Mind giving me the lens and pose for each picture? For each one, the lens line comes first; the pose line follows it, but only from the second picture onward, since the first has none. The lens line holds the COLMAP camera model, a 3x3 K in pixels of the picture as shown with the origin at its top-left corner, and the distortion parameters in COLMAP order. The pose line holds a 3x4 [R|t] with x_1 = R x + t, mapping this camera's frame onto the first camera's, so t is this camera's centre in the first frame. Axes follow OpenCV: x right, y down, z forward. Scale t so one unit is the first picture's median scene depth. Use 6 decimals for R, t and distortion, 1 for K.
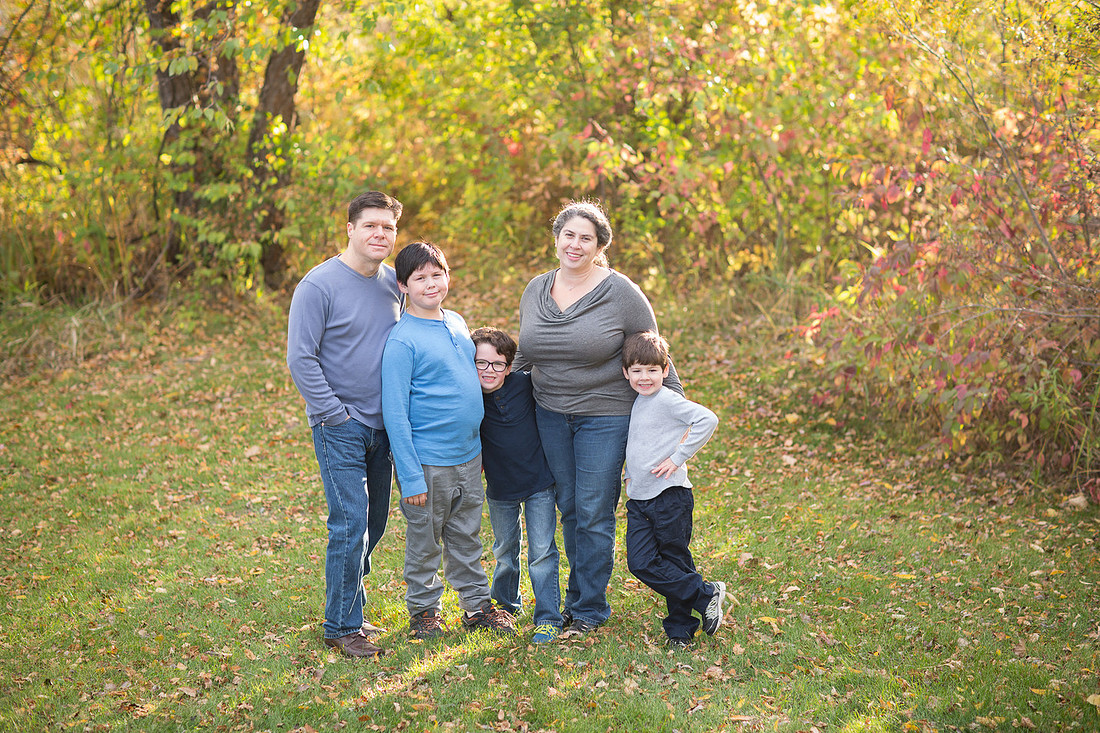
lens RADIAL K [[2877.6, 0, 550.2], [0, 2877.6, 366.5], [0, 0, 1]] dist [-0.072008, 0.000000]
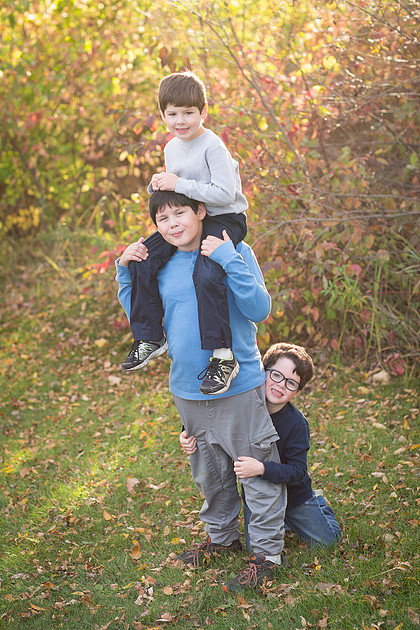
lens RADIAL K [[1648.1, 0, 209.6], [0, 1648.1, 315.1], [0, 0, 1]] dist [-0.072008, 0.000000]
pose [[0.957962, -0.153442, 0.242414, -0.035839], [0.150722, 0.988126, 0.029845, -0.006850], [-0.244115, 0.007947, 0.969714, 0.348364]]
